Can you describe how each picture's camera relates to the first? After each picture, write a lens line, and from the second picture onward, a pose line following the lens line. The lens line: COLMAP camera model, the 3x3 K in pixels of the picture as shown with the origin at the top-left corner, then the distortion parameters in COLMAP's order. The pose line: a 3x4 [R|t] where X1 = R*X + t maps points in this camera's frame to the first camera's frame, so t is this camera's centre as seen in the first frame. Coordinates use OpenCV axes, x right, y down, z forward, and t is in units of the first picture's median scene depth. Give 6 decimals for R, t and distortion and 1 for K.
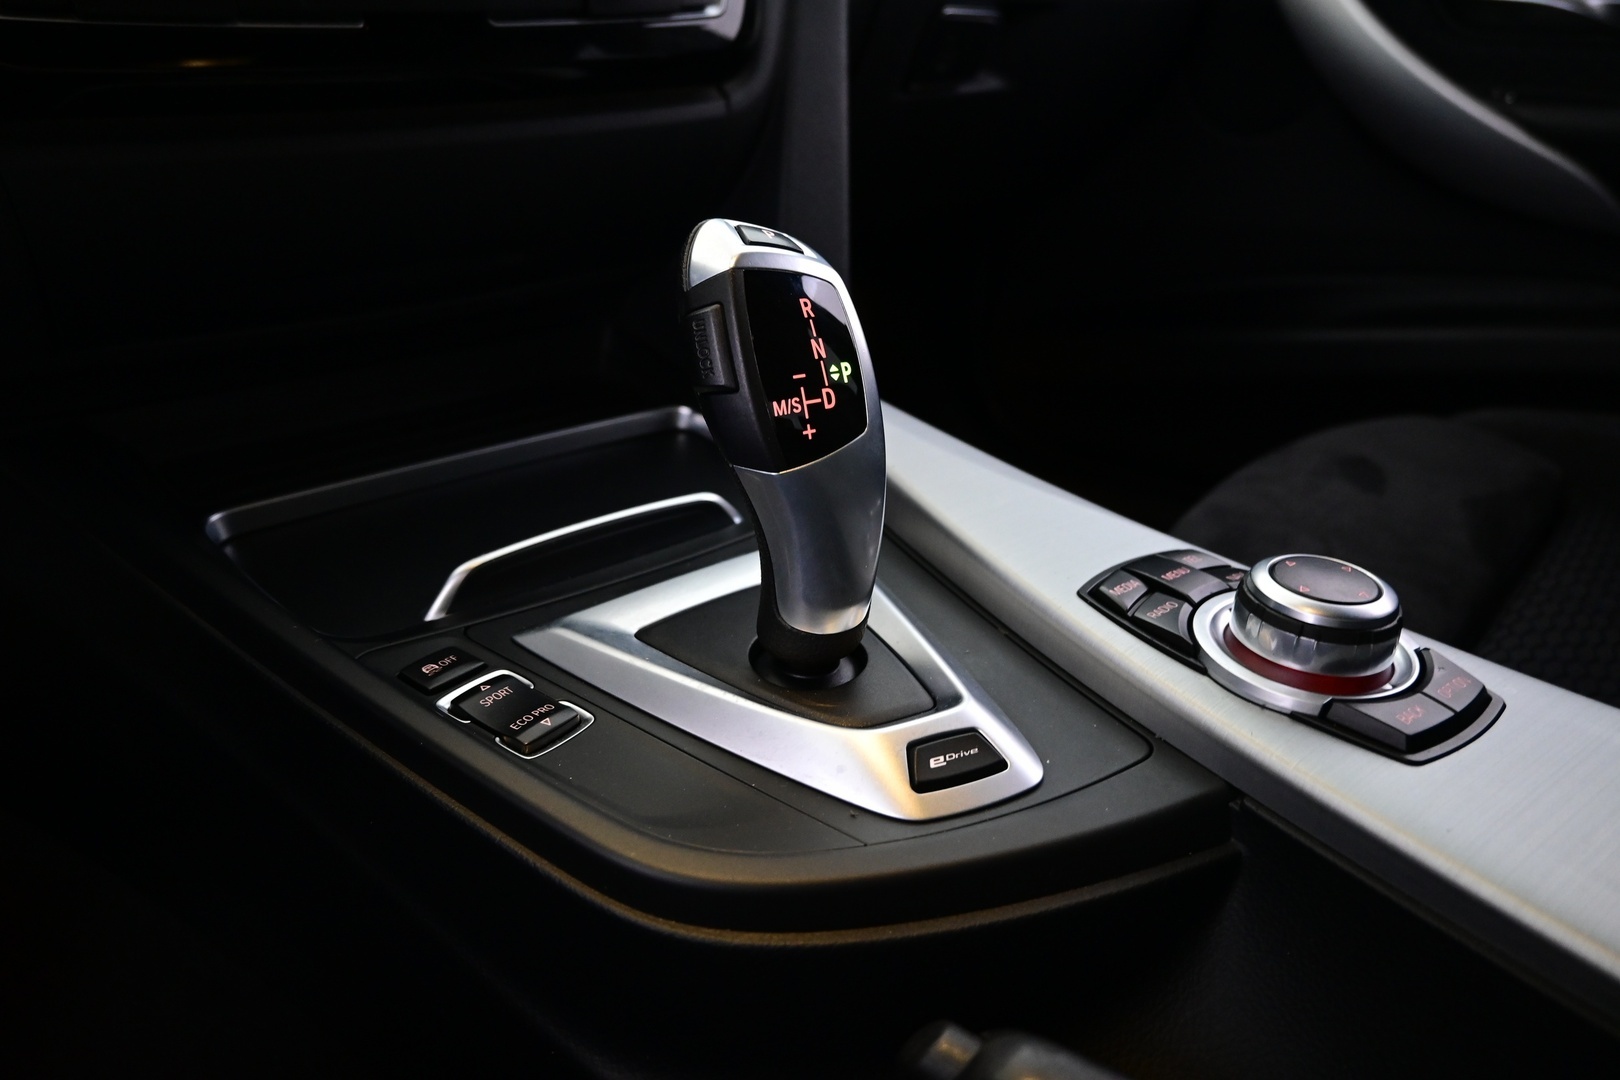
lens RADIAL K [[1115.8, 0, 805.2], [0, 1115.8, 544.1], [0, 0, 1]] dist [0.002582, -0.002654]
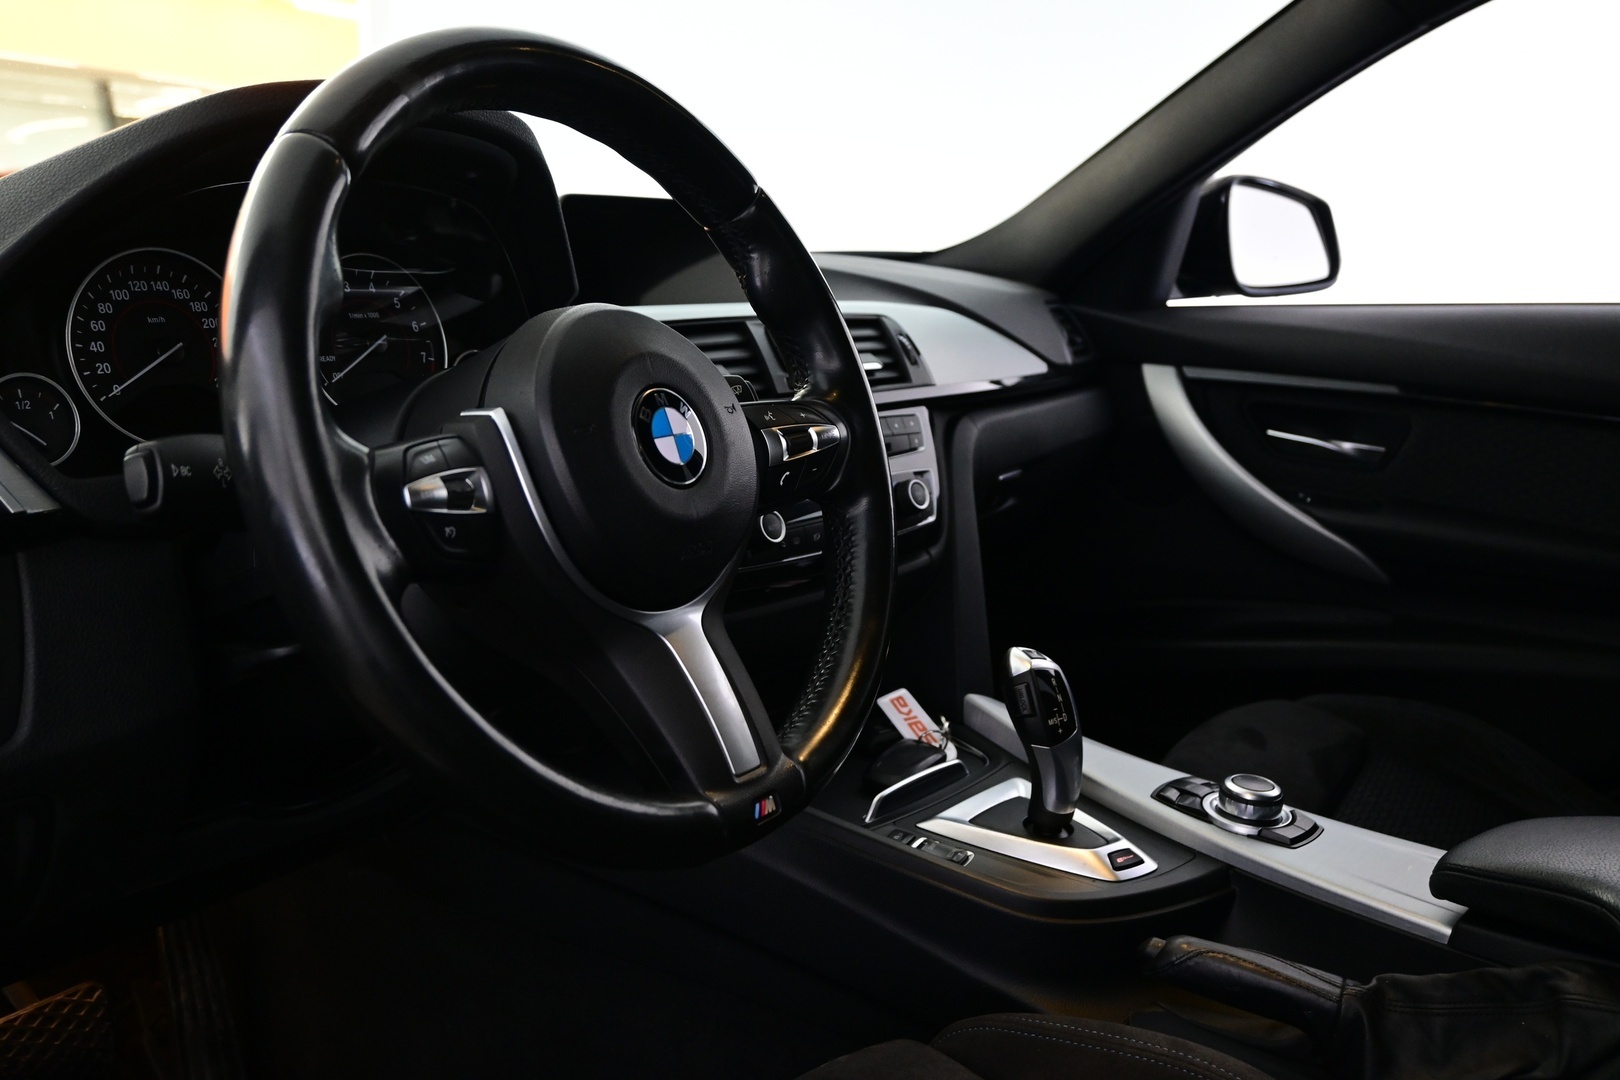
lens RADIAL K [[1374.4, 0, 807.8], [0, 1374.4, 545.7], [0, 0, 1]] dist [-0.005298, 0.005304]
pose [[0.985069, -0.008075, 0.171969, -1.049826], [0.043802, 0.977783, -0.204994, 0.099593], [-0.166493, 0.209466, 0.963537, -1.925685]]
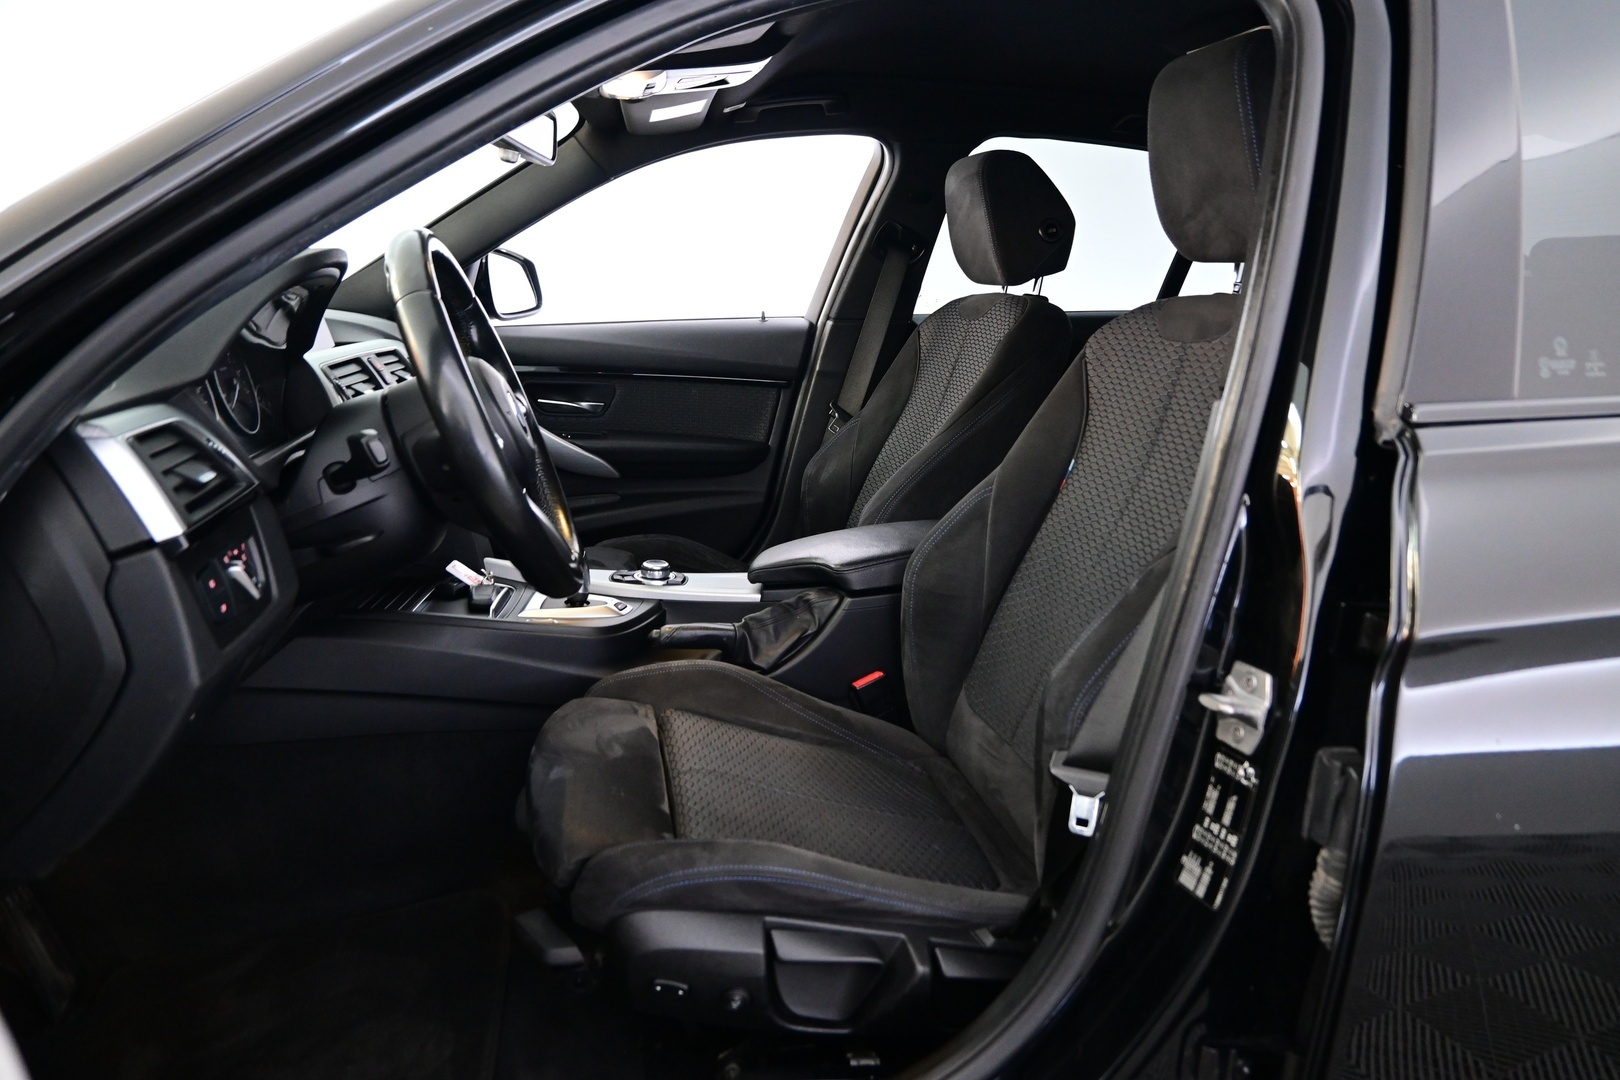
lens RADIAL K [[1115.8, 0, 810.0], [0, 1115.8, 538.5], [0, 0, 1]] dist [0.002582, -0.002654]
pose [[0.586612, -0.174564, 0.790831, -3.233848], [0.324058, 0.945507, -0.031668, 0.329806], [-0.742208, 0.274852, 0.611214, -2.780948]]
